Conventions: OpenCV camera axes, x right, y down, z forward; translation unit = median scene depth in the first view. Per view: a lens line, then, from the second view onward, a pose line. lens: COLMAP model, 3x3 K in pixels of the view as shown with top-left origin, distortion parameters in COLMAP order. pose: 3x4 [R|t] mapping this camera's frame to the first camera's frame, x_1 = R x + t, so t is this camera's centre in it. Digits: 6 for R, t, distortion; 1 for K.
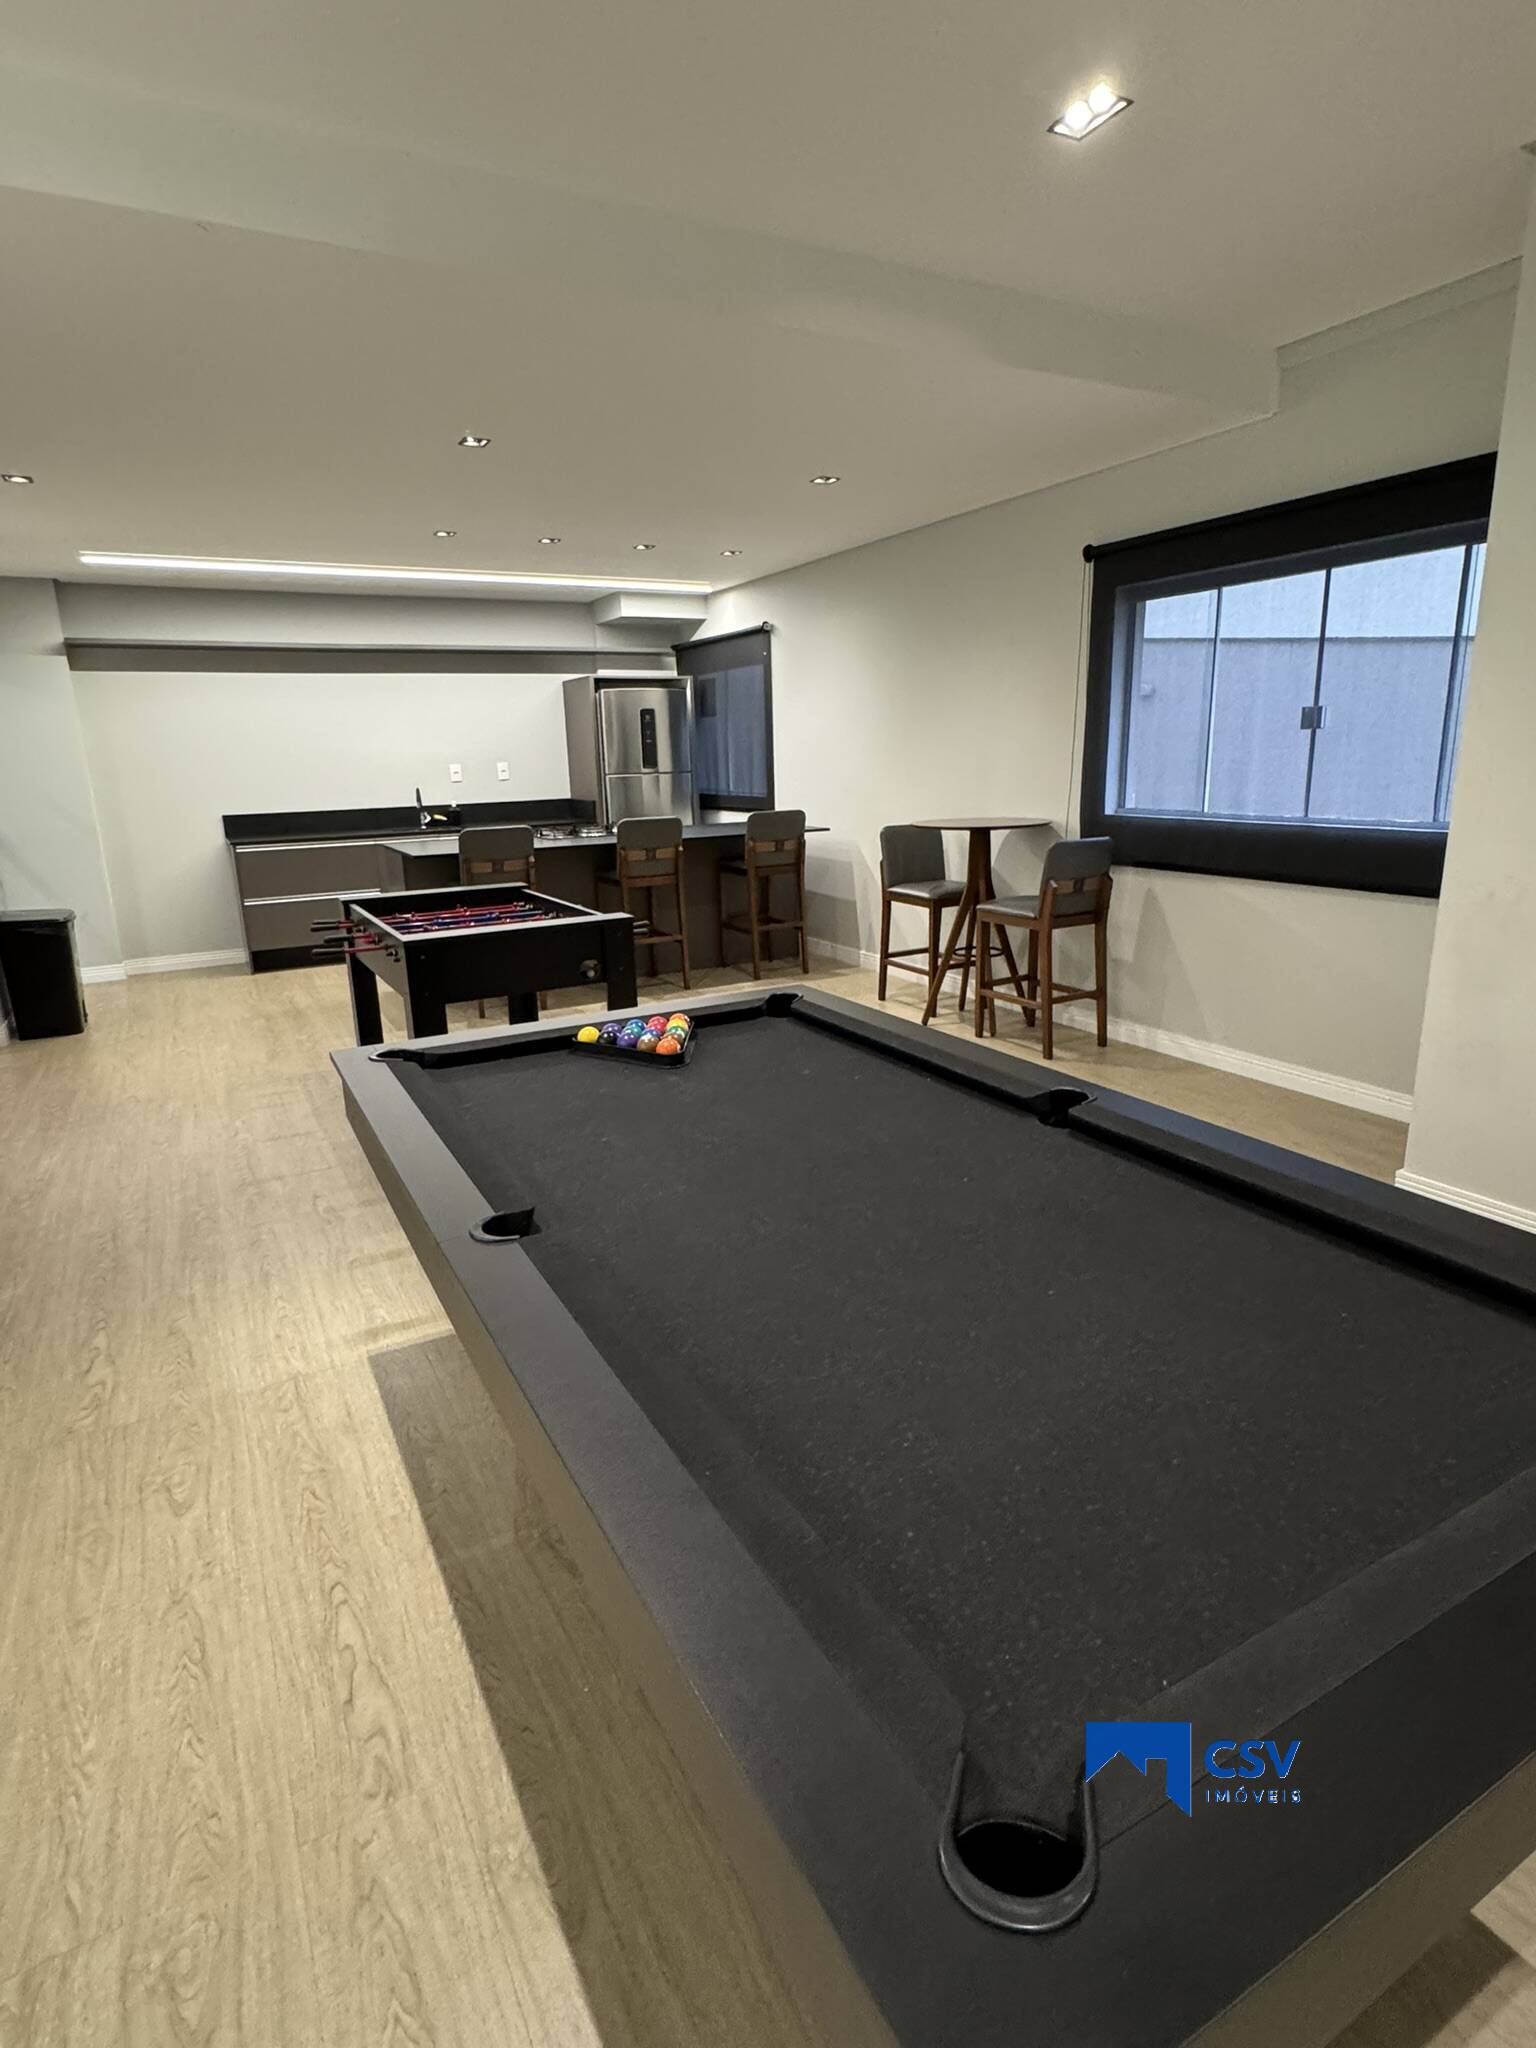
lens RADIAL K [[1074.6, 0, 761.6], [0, 1074.6, 1024.8], [0, 0, 1]] dist [0.003048, -0.000630]
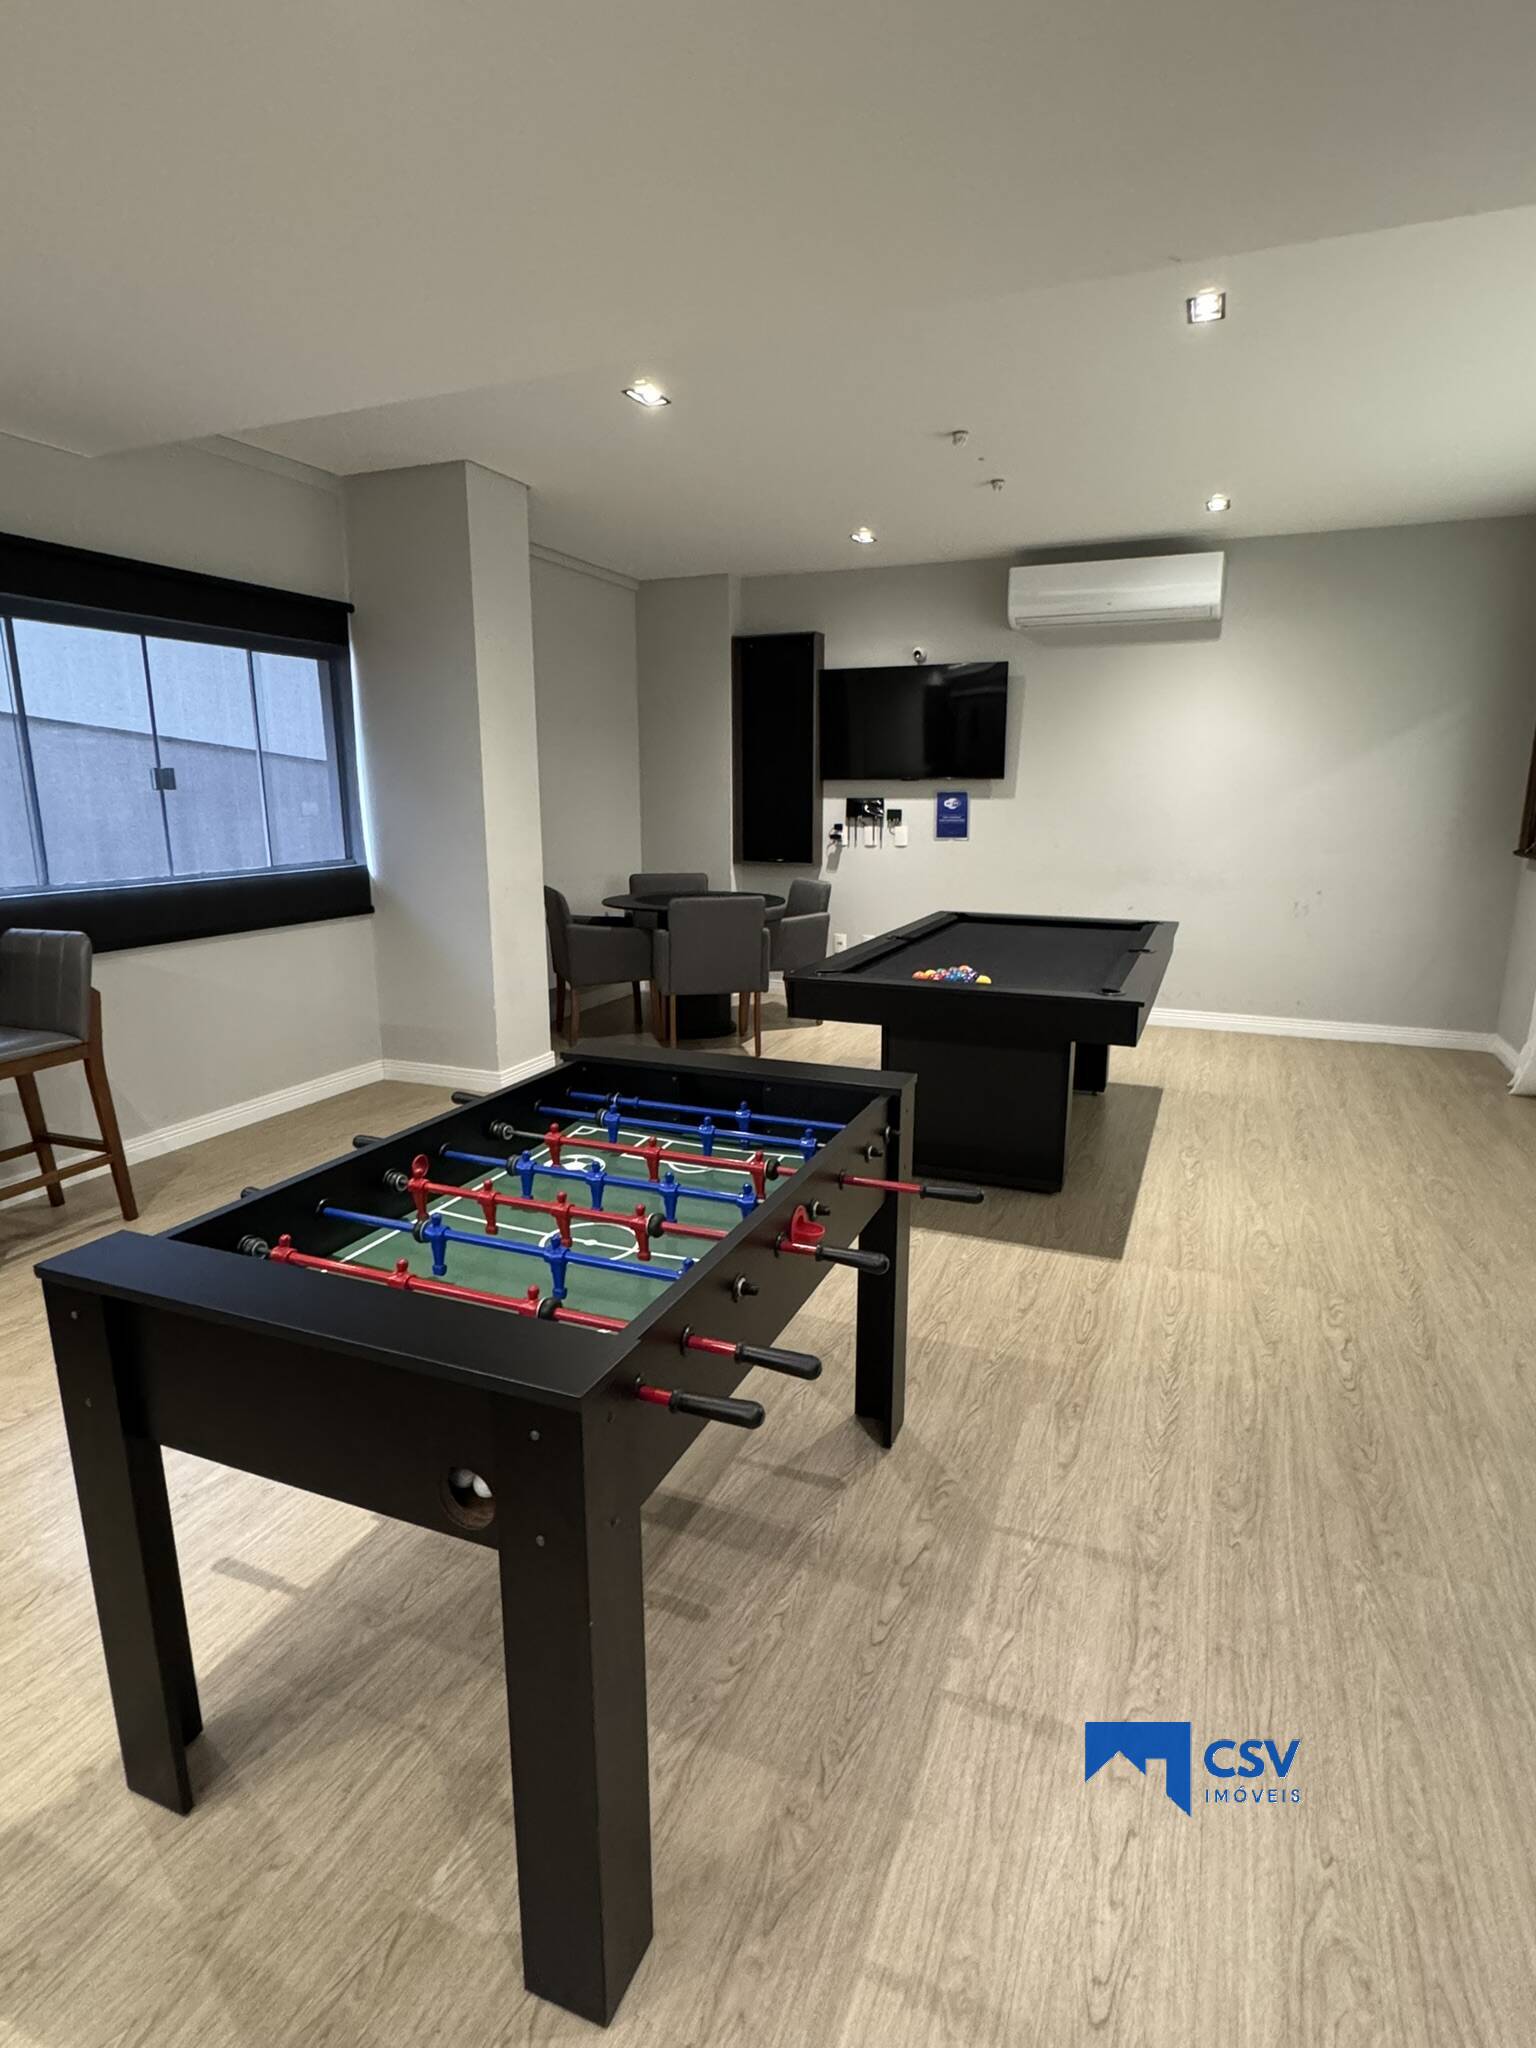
lens RADIAL K [[1074.6, 0, 765.5], [0, 1074.6, 1028.2], [0, 0, 1]] dist [0.003048, -0.000630]
pose [[-0.622039, -0.143576, 0.769710, -0.842571], [0.208425, 0.917213, 0.339528, -0.375578], [-0.754736, 0.371626, -0.540617, 1.534995]]
